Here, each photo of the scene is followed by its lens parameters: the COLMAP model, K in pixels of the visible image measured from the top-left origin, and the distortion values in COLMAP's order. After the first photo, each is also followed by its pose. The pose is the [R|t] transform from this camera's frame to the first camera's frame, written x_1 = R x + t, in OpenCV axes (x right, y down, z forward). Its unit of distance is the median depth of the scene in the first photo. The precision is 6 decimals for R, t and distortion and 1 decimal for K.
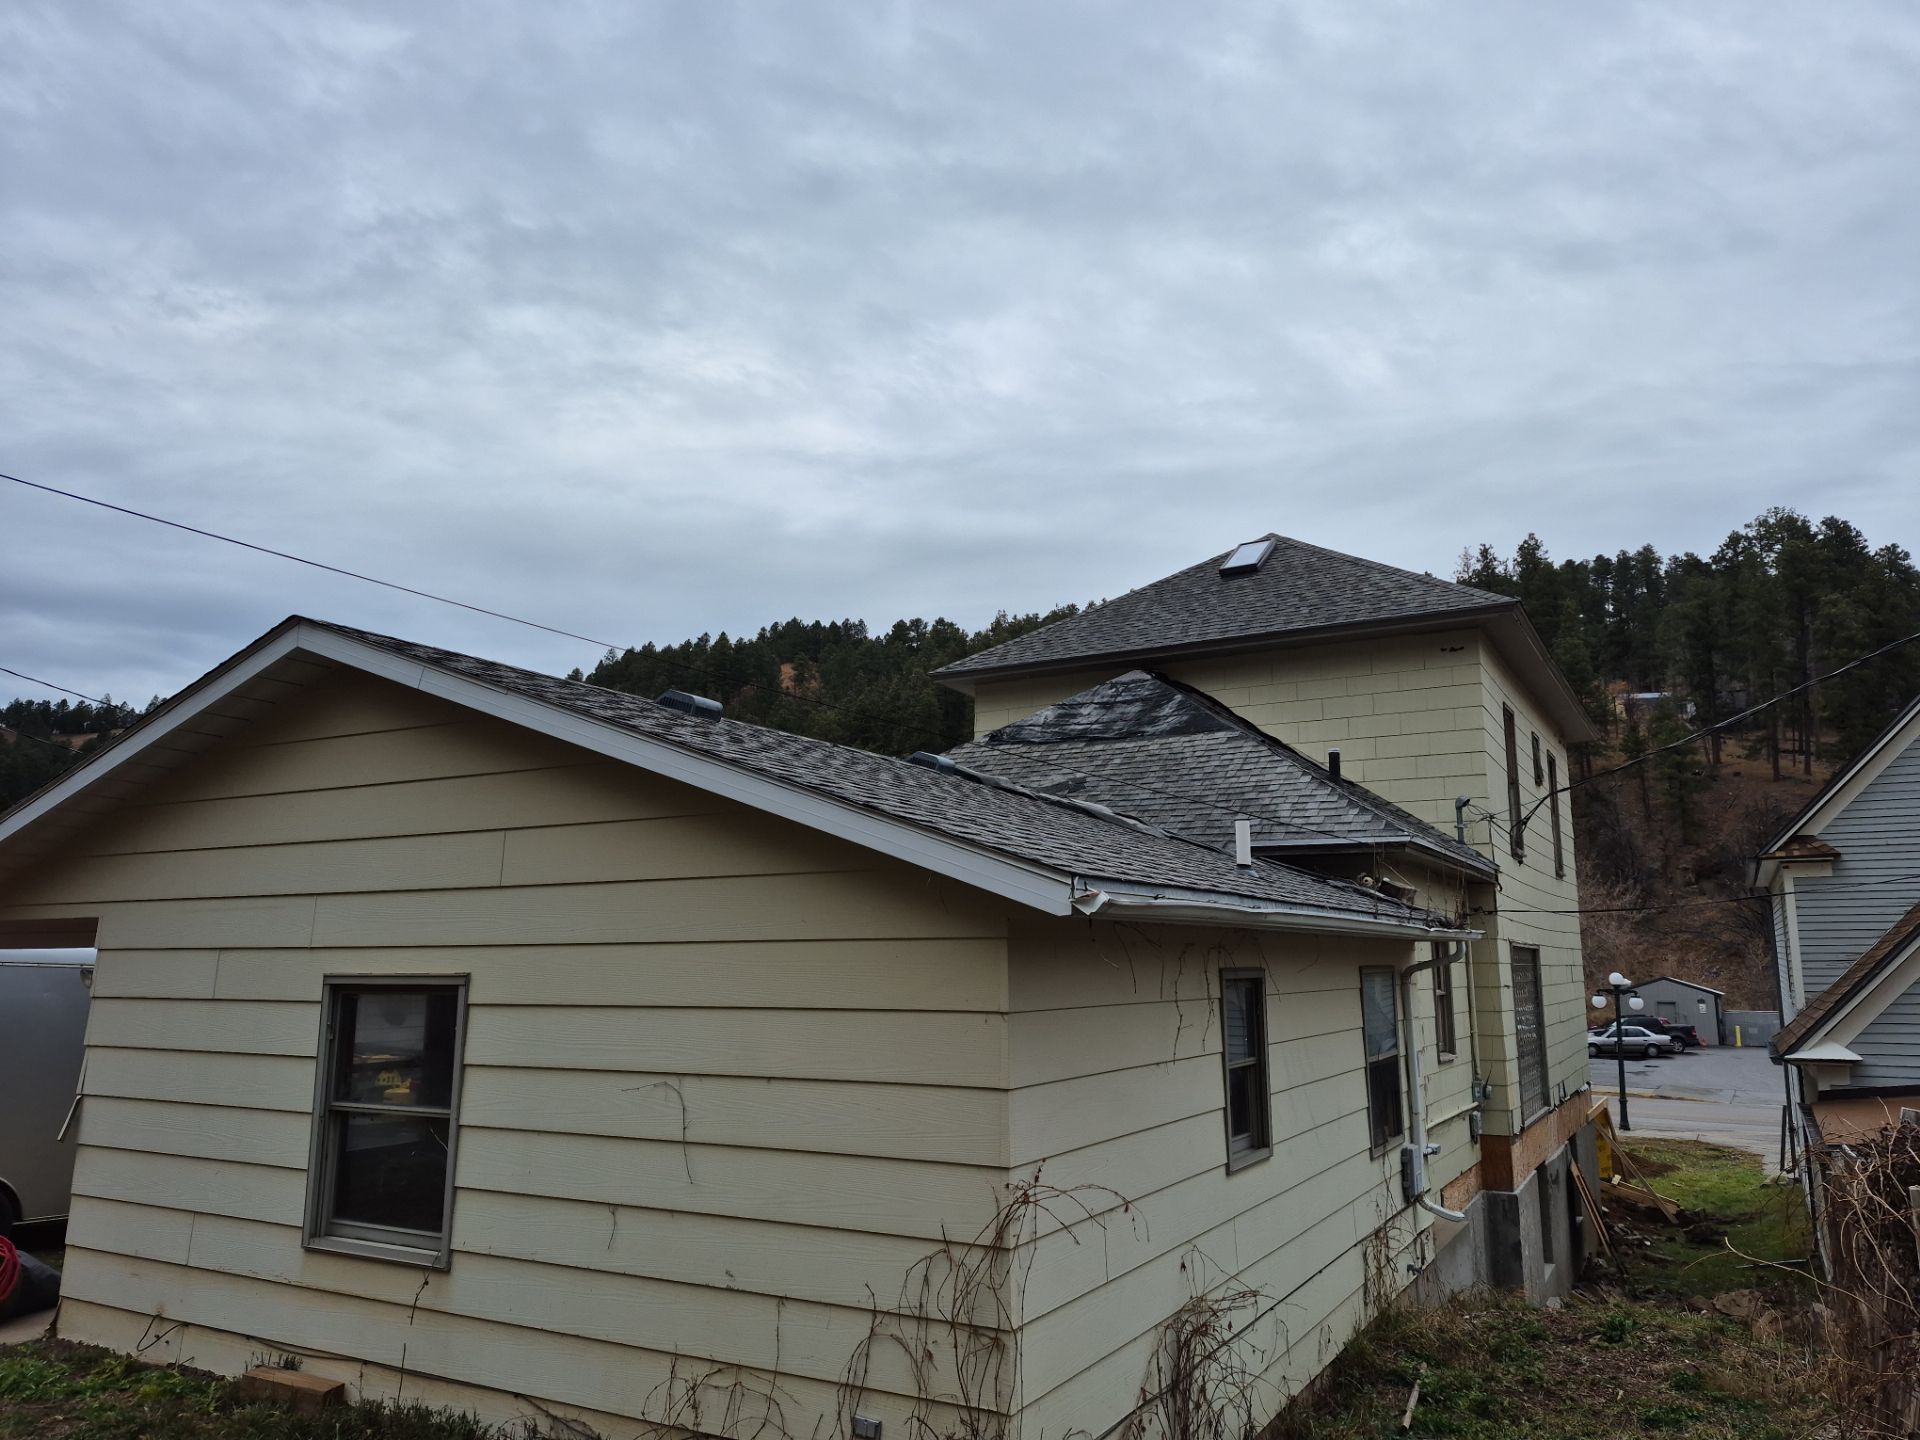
lens RADIAL K [[1321.1, 0, 969.3], [0, 1321.1, 748.4], [0, 0, 1]] dist [0.097317, -0.086126]
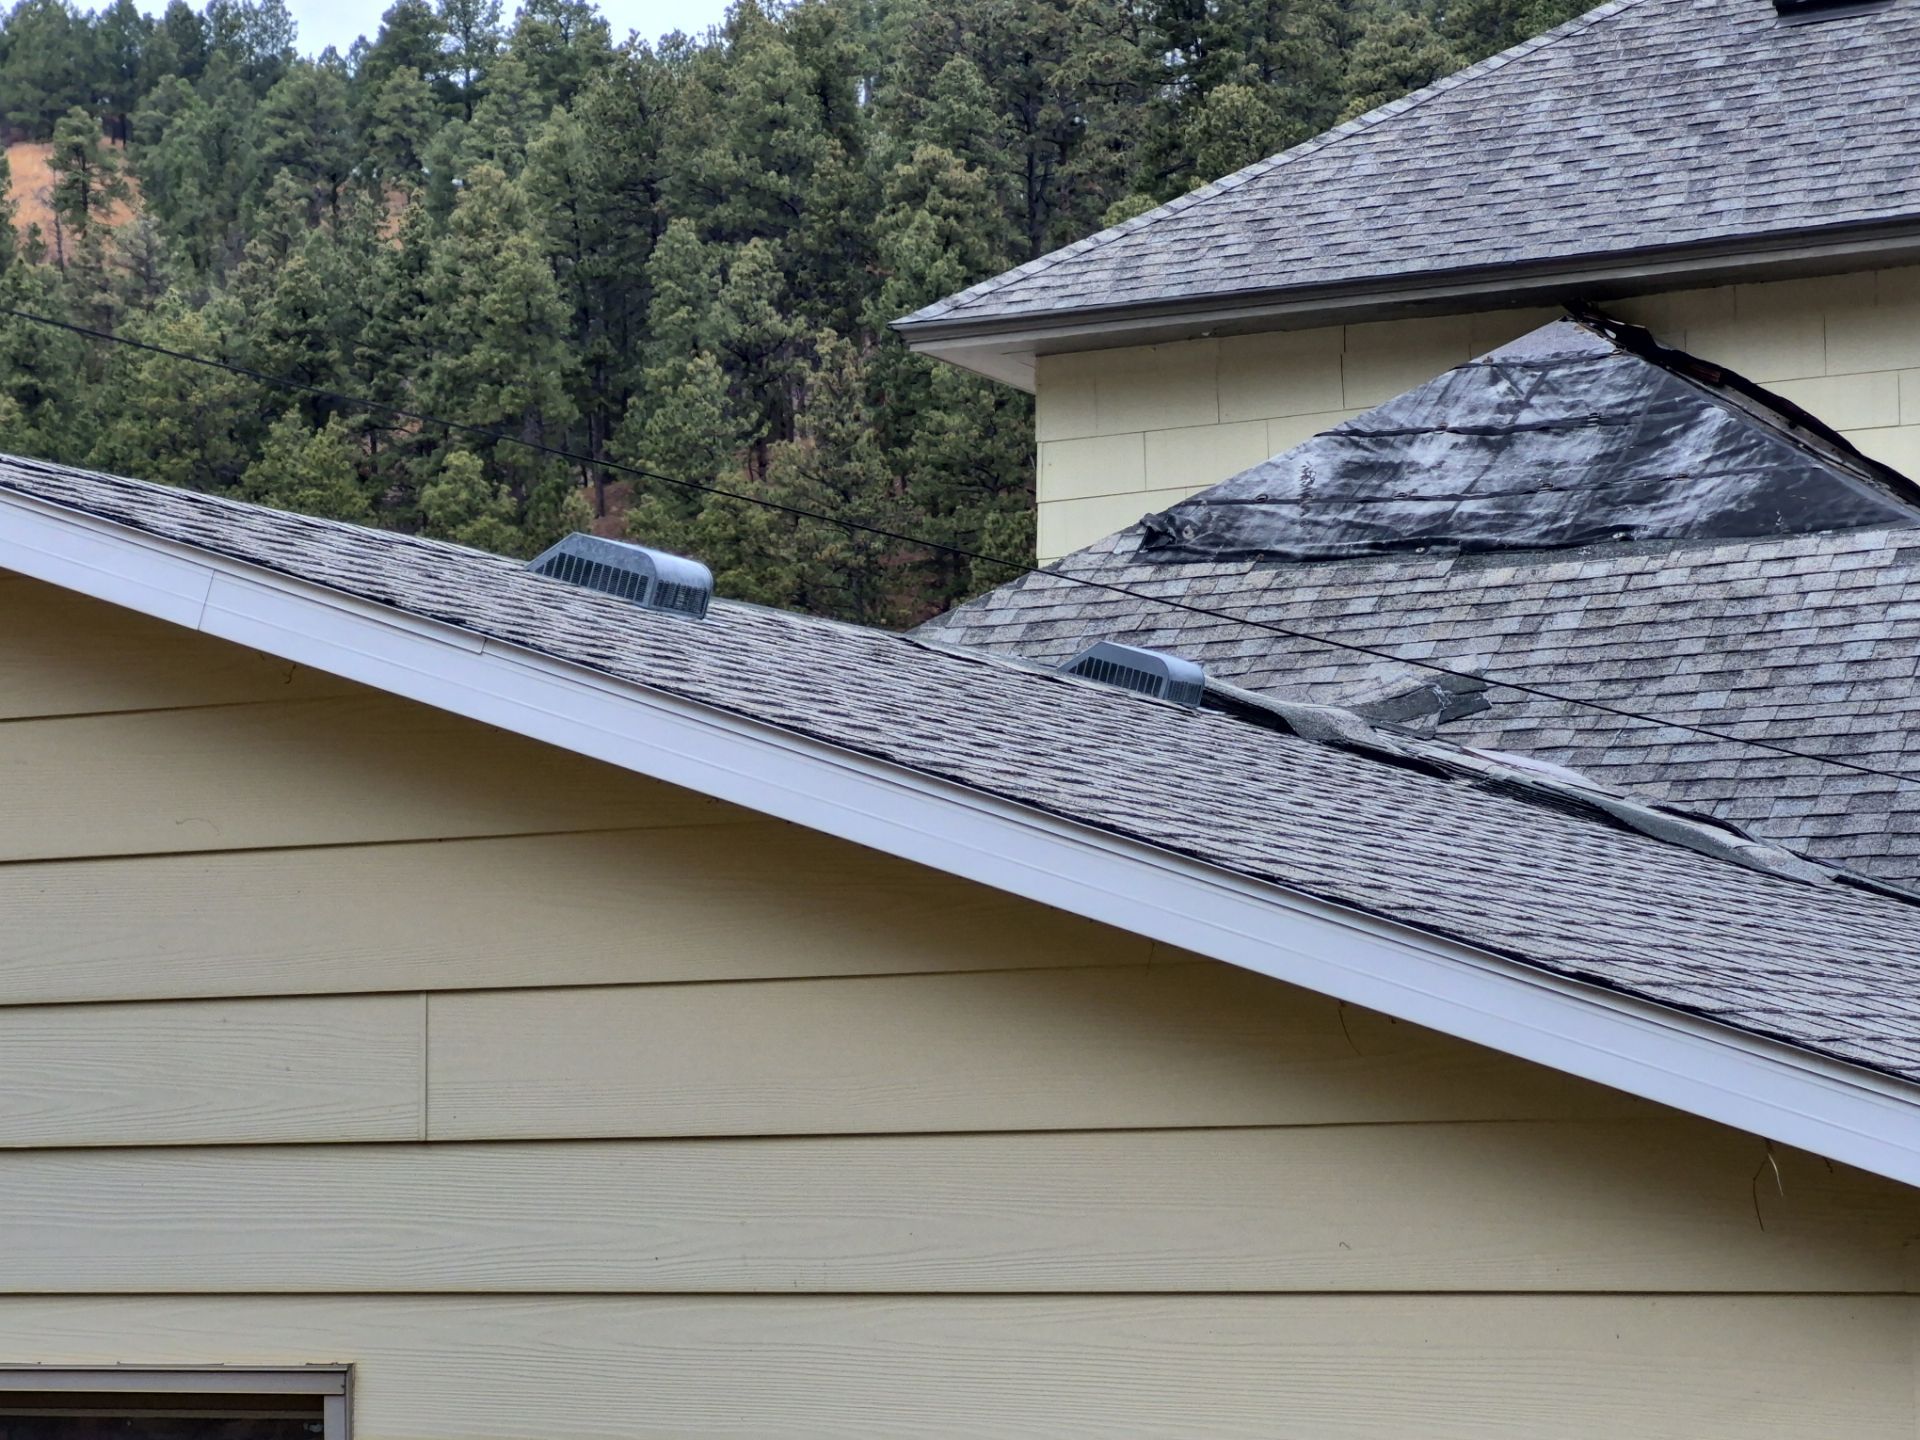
lens RADIAL K [[4403.7, 0, 875.9], [0, 4403.7, 763.4], [0, 0, 1]] dist [-0.005539, 0.778441]
pose [[0.998362, -0.015985, 0.054941, -0.109567], [0.011635, 0.996838, 0.078600, -0.038652], [-0.056024, -0.077832, 0.995391, -0.096270]]
